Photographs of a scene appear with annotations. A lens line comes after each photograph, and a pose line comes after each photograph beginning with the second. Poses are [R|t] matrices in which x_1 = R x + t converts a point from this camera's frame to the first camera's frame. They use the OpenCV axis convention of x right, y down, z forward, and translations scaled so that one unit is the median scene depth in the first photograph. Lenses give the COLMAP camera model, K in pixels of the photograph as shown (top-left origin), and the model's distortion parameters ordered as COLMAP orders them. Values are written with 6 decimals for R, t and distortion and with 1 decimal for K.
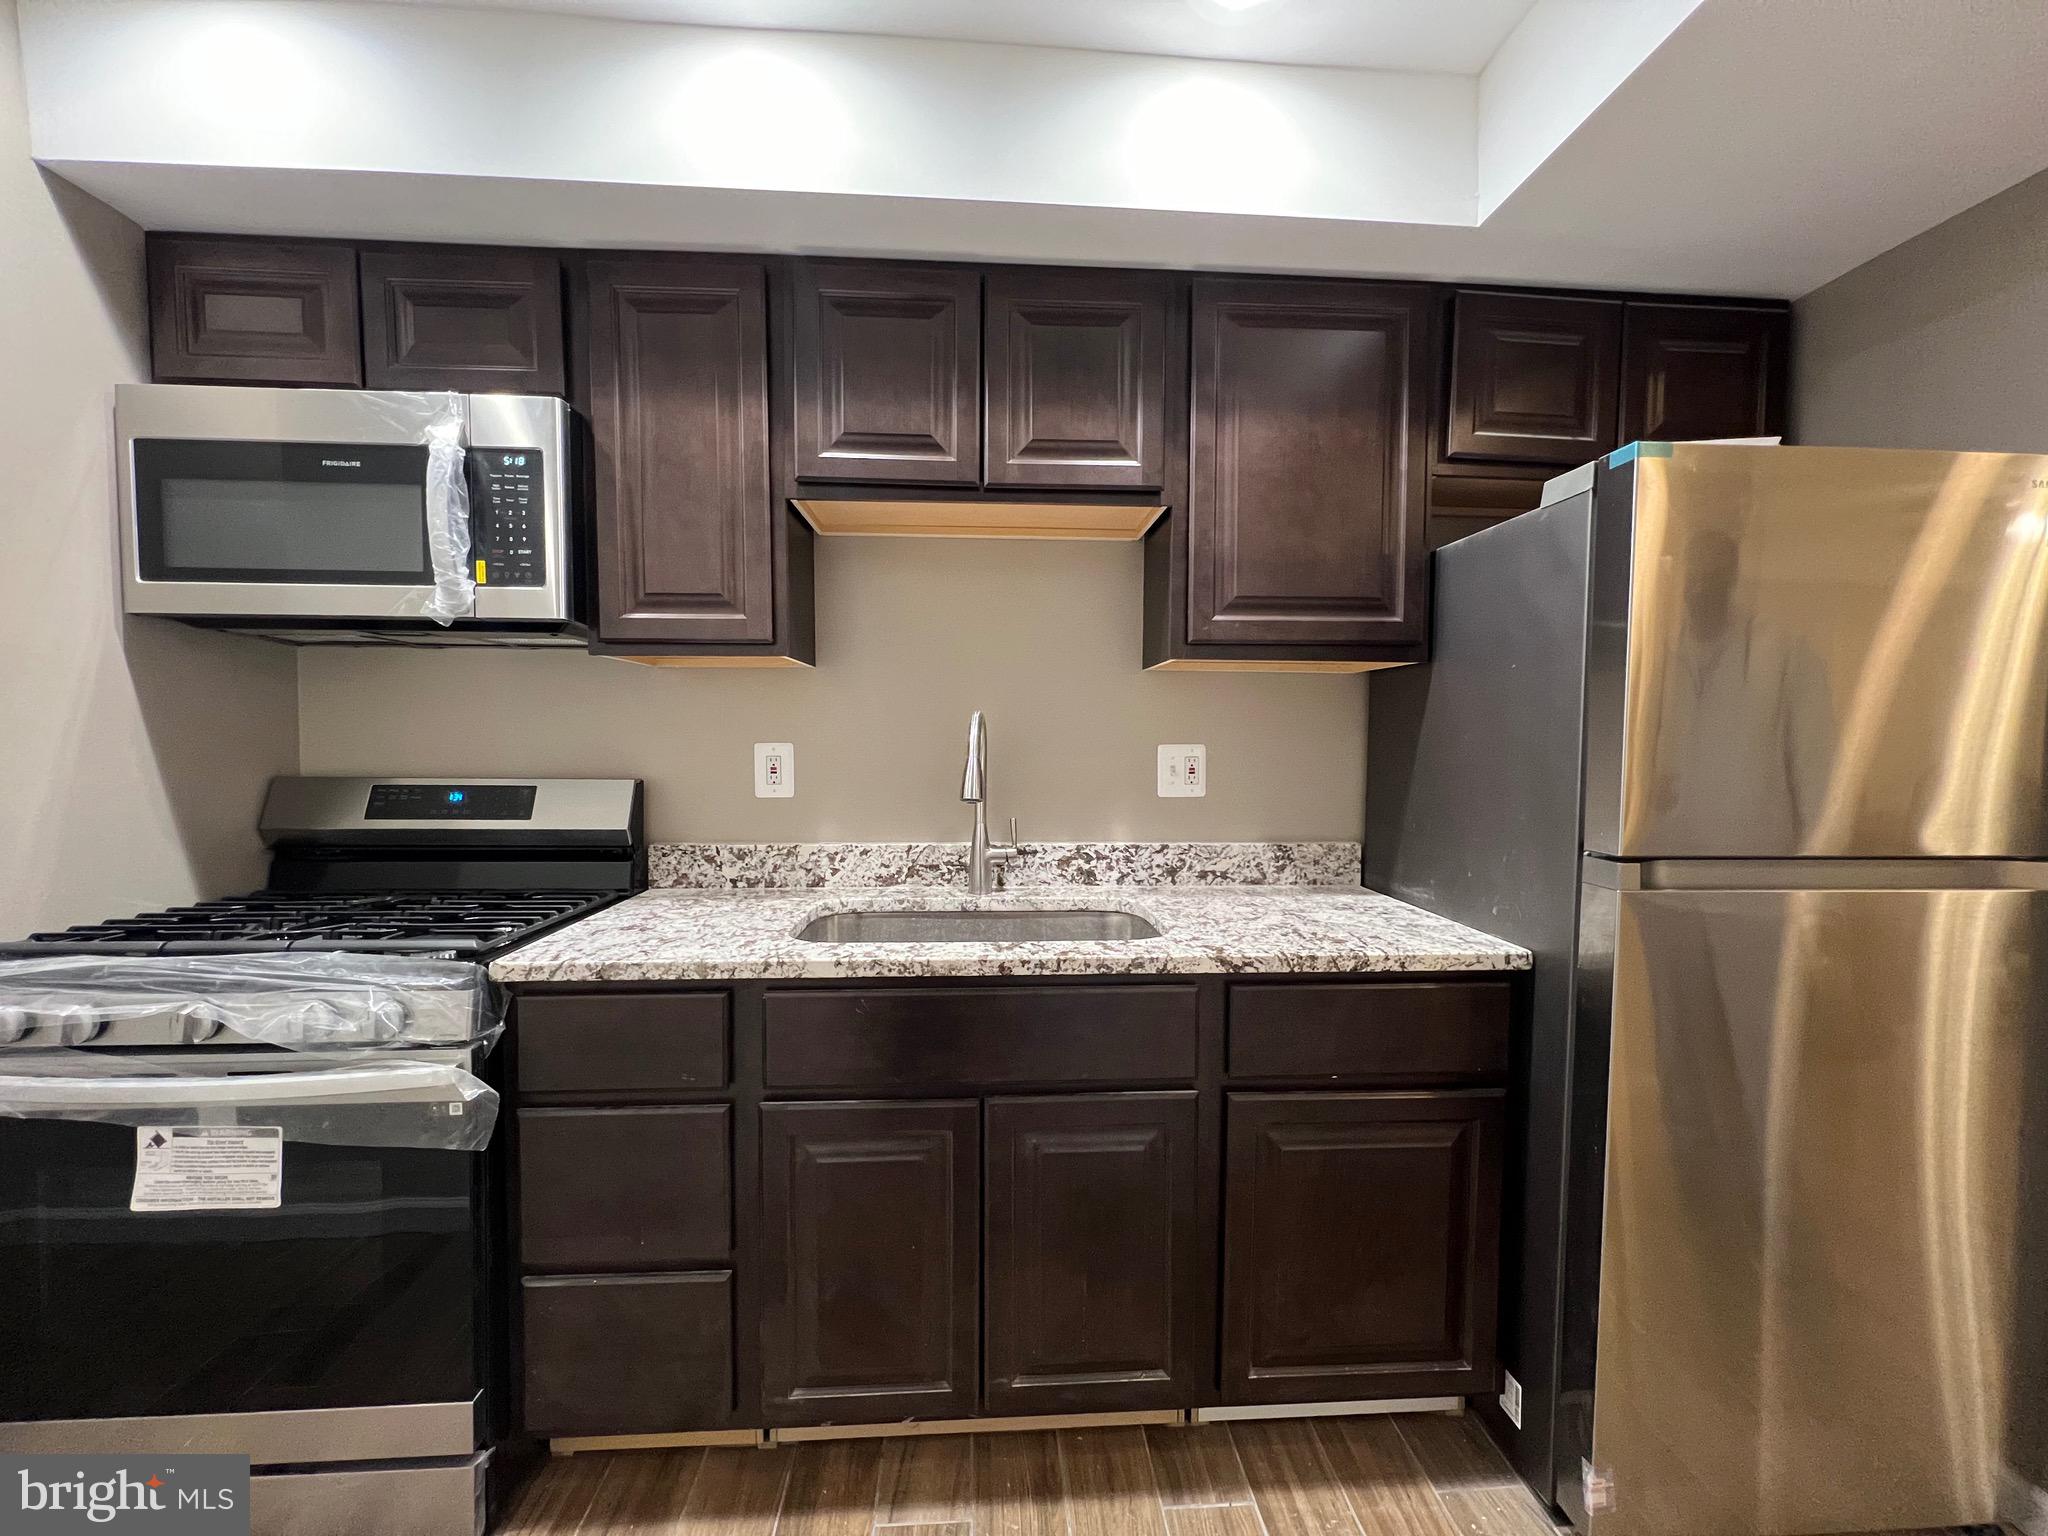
lens RADIAL K [[816.9, 0, 1020.6], [0, 816.9, 774.5], [0, 0, 1]] dist [-0.000424, 0.000310]
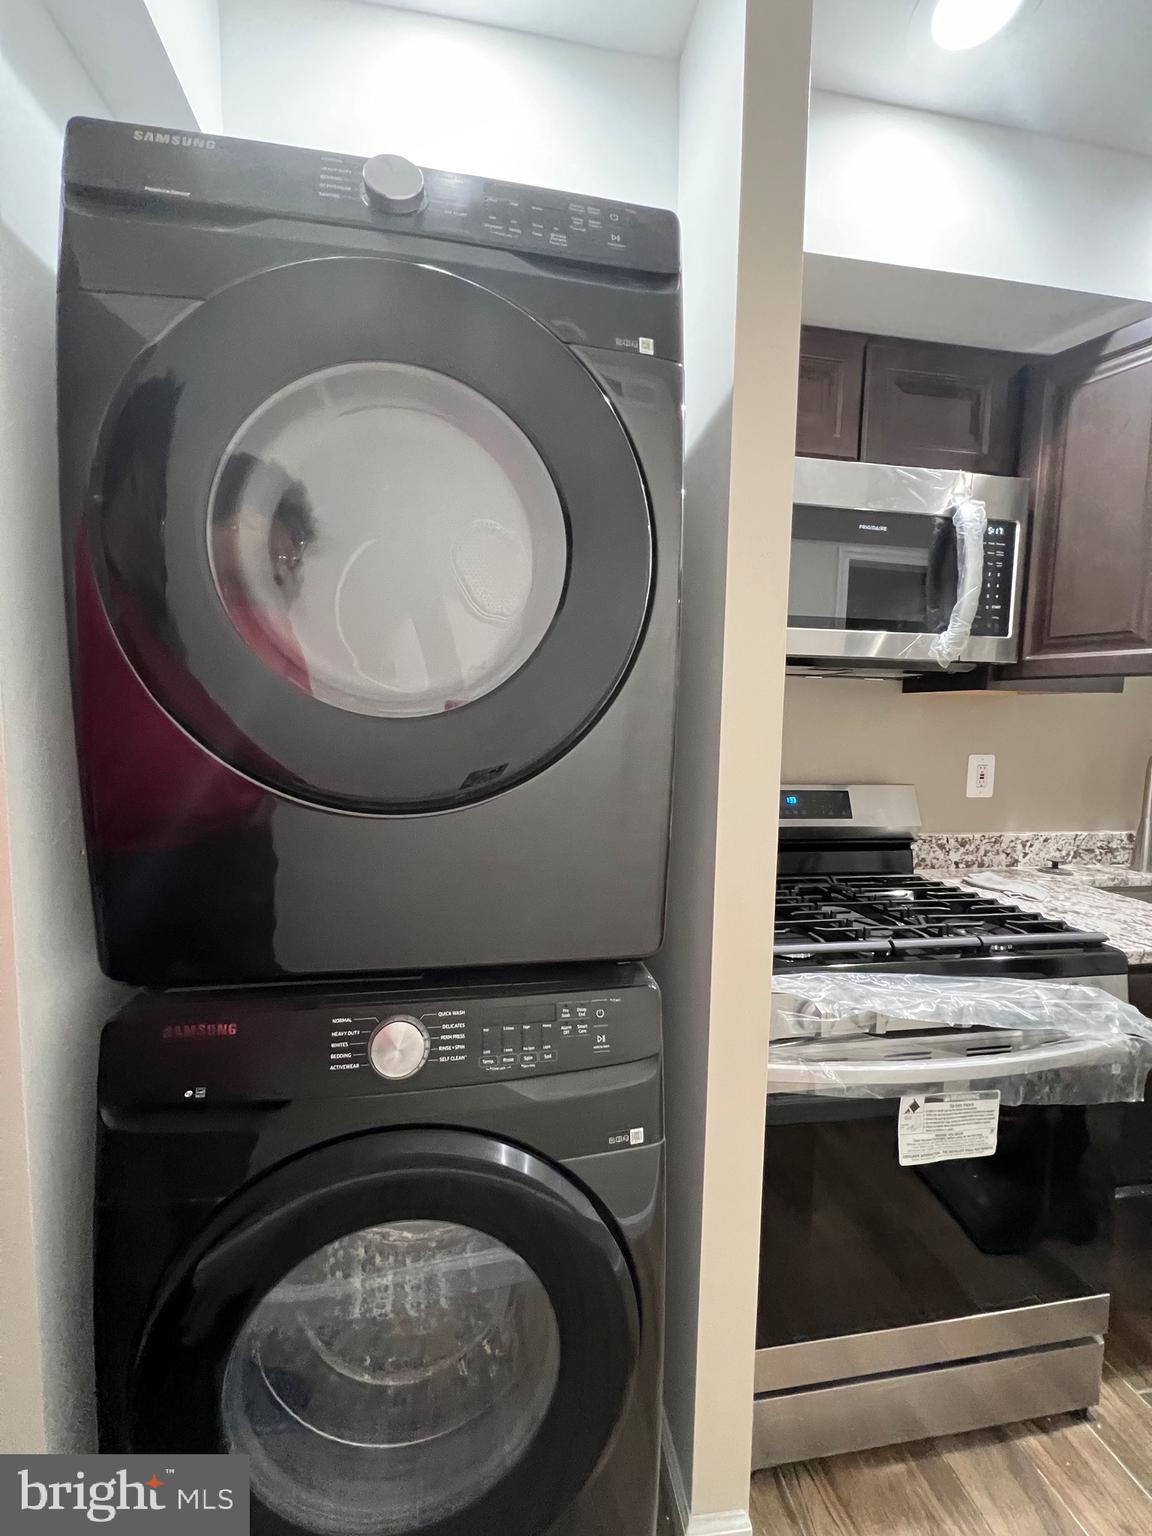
lens RADIAL K [[612.7, 0, 575.9], [0, 612.7, 772.1], [0, 0, 1]] dist [-0.000424, 0.000310]
pose [[0.994941, 0.004976, 0.100339, -1.042761], [-0.009535, 0.998941, 0.045009, -0.049300], [-0.100009, -0.045738, 0.993935, 0.114388]]
